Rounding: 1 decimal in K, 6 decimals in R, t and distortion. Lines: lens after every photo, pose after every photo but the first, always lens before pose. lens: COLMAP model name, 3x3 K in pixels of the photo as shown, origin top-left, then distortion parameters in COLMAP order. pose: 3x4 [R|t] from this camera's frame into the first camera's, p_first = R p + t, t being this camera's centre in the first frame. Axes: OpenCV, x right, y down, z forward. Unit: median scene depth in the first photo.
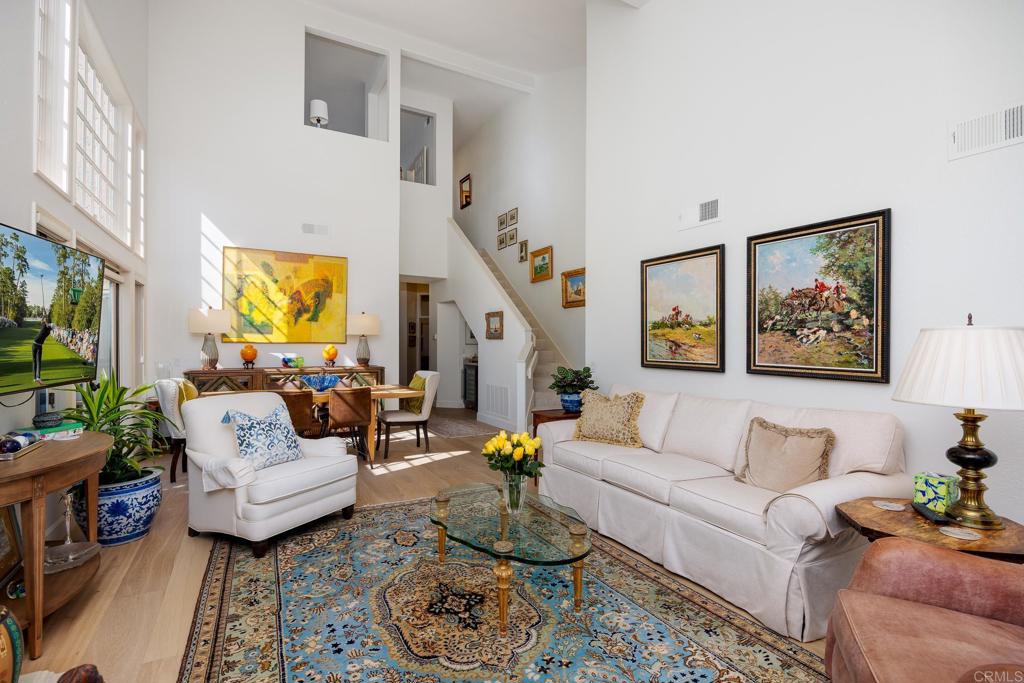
lens RADIAL K [[479.6, 0, 511.4], [0, 479.6, 344.1], [0, 0, 1]] dist [-0.003606, -0.000438]
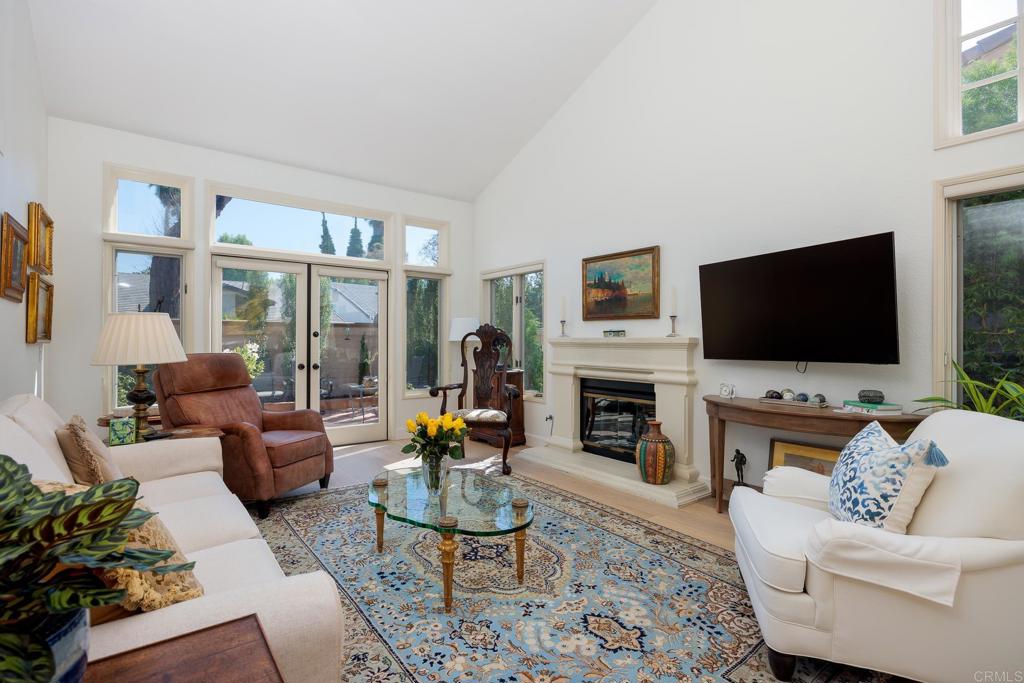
lens RADIAL K [[479.6, 0, 512.4], [0, 479.6, 336.5], [0, 0, 1]] dist [-0.003606, -0.000438]
pose [[-0.987608, -0.004065, -0.156886, 0.001731], [-0.002127, 0.999919, -0.012520, 0.015950], [0.156925, -0.012031, -0.987537, 0.795547]]
